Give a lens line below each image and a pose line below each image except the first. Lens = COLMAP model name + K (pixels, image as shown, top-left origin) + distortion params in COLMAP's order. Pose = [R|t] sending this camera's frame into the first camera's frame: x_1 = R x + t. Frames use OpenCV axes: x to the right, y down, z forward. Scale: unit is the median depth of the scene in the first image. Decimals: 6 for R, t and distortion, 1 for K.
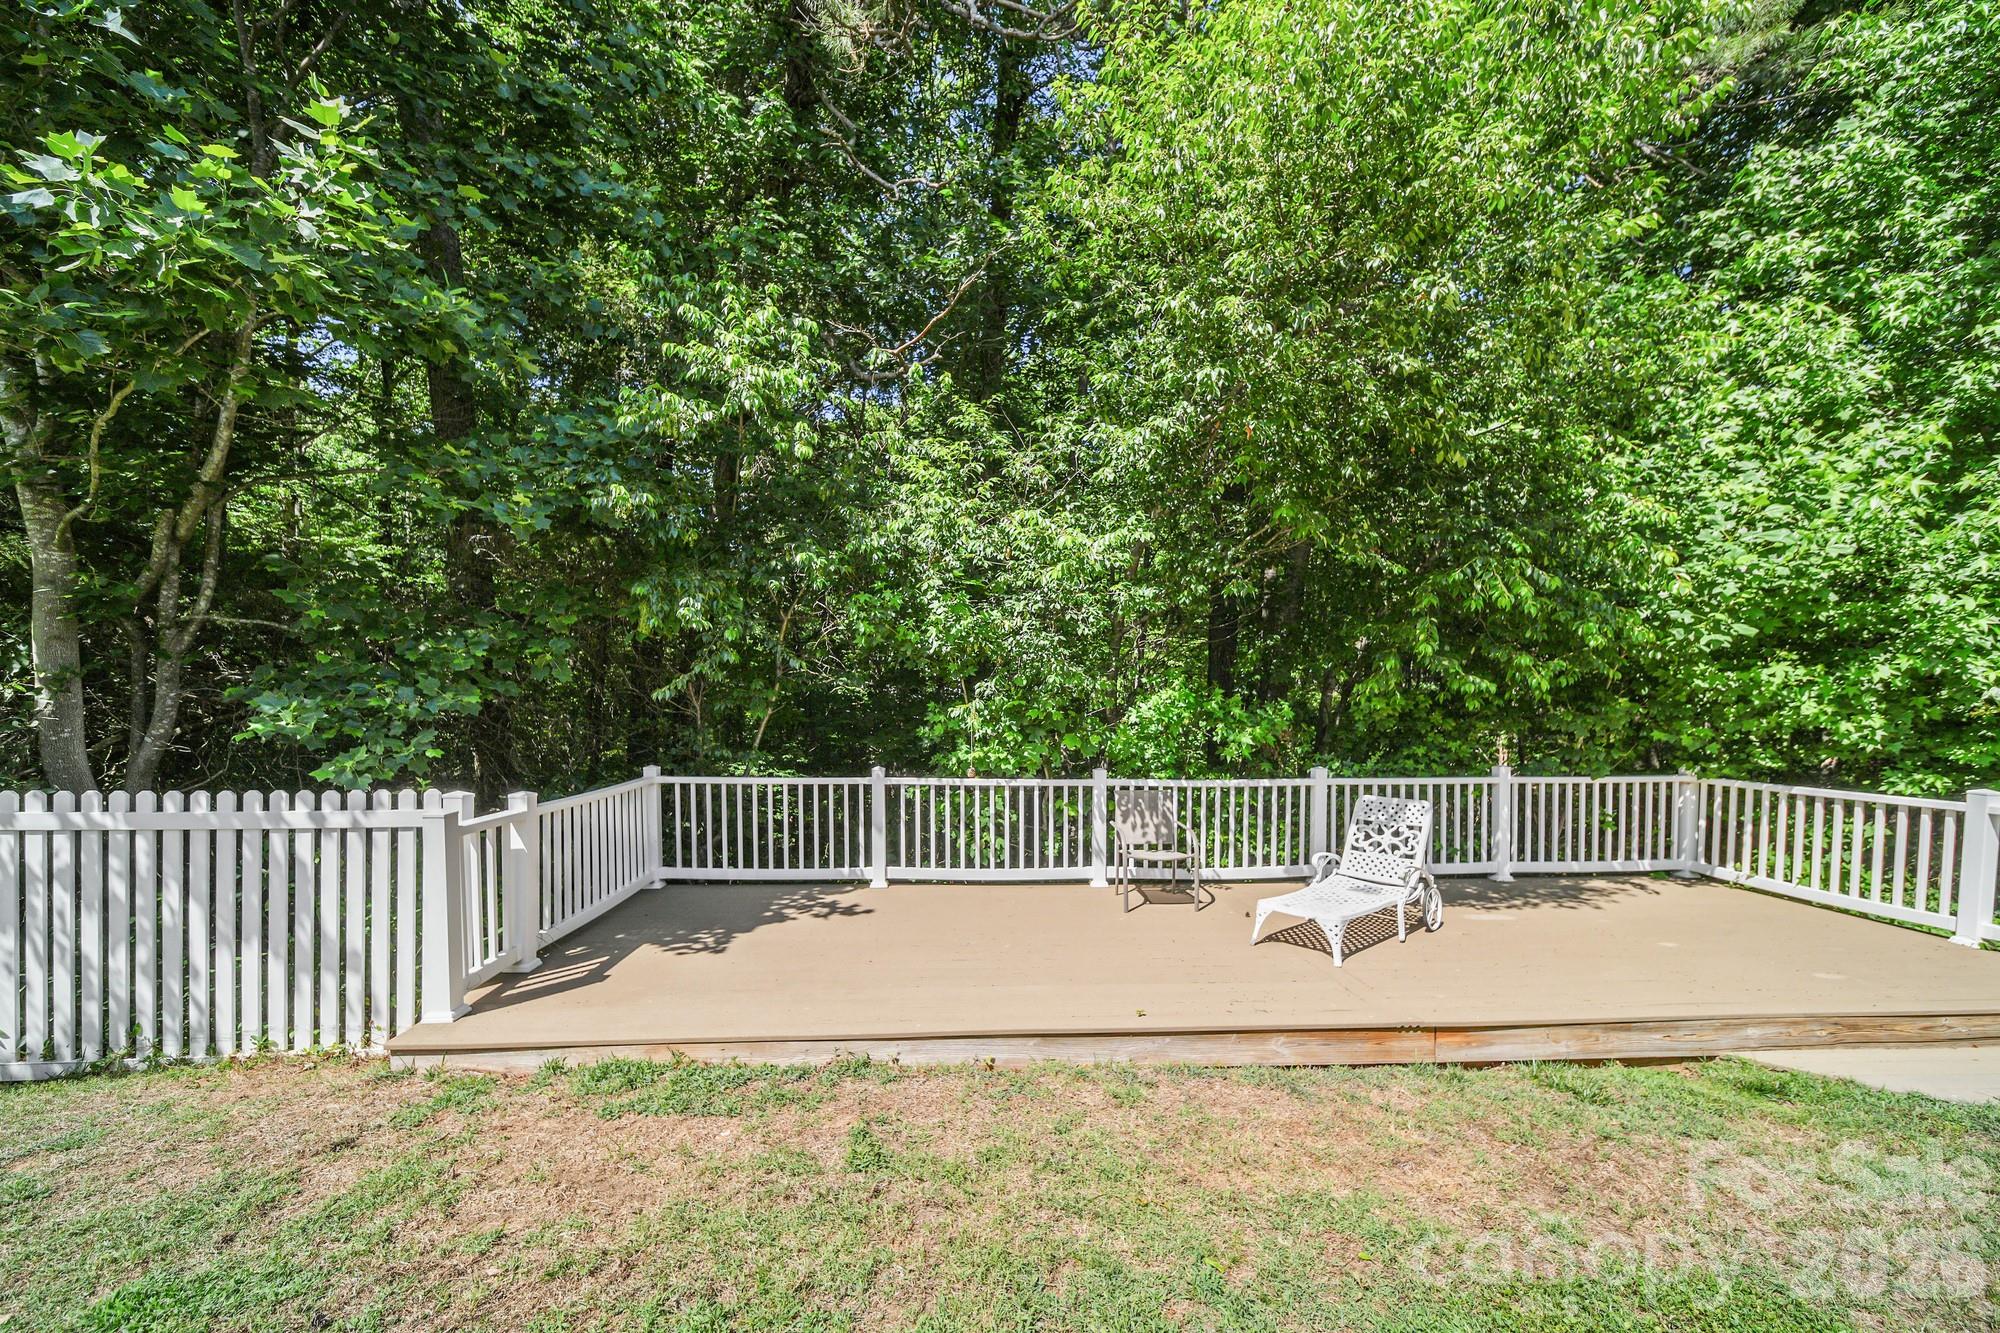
lens RADIAL K [[736.2, 0, 998.6], [0, 736.2, 709.9], [0, 0, 1]] dist [0.000016, 0.000134]
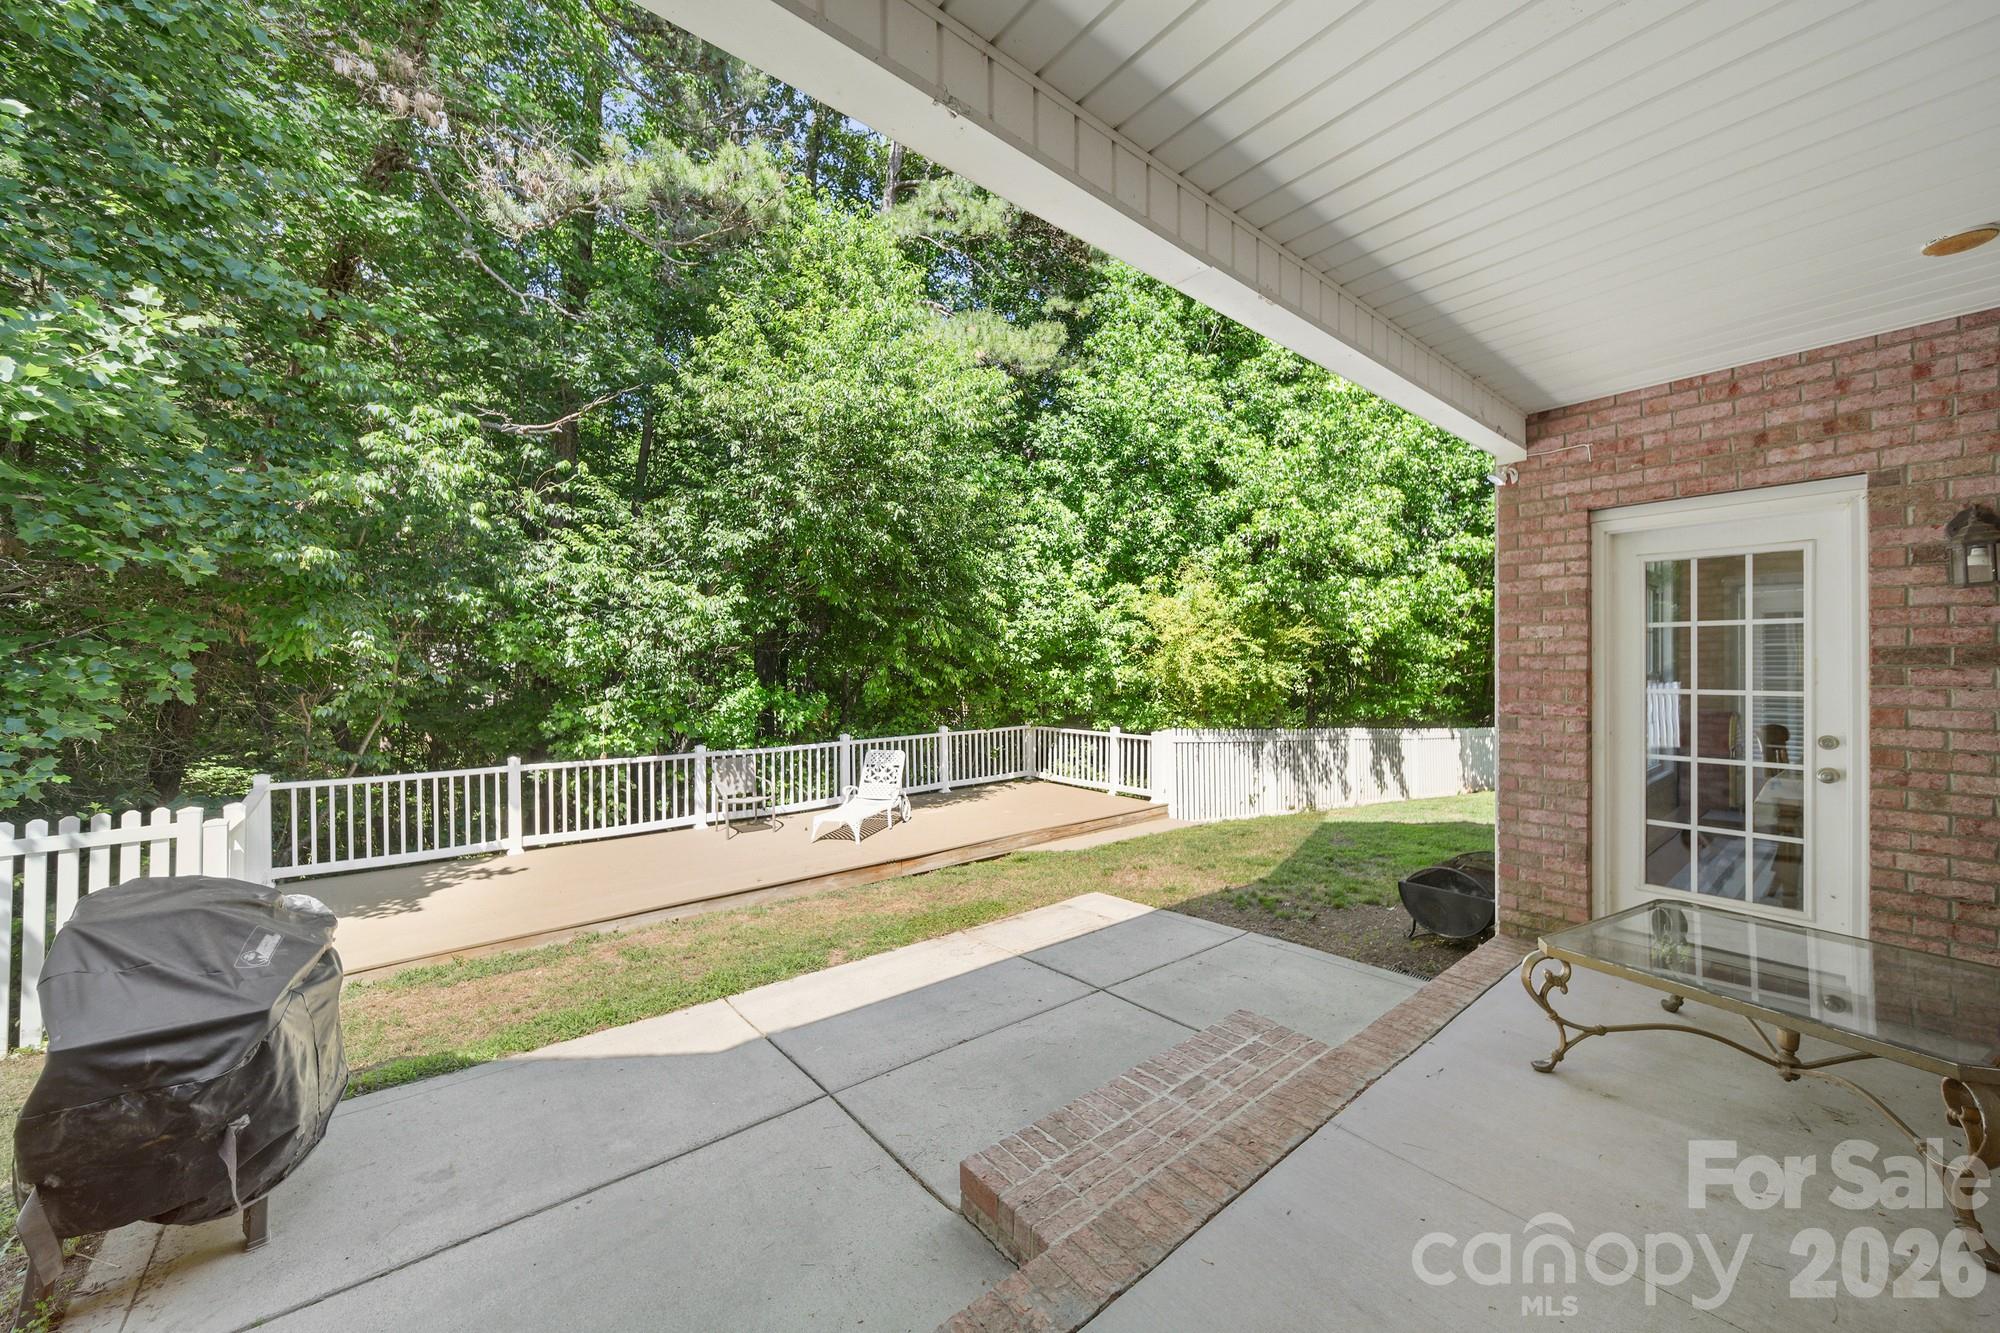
lens RADIAL K [[734.1, 0, 1000.0], [0, 734.1, 666.5], [0, 0, 1]] dist [0.000793, 0.000099]
pose [[0.808436, -0.012057, 0.588460, -0.228464], [0.014283, 0.999898, 0.000864, -0.065389], [-0.588410, 0.007706, 0.808526, -0.487448]]
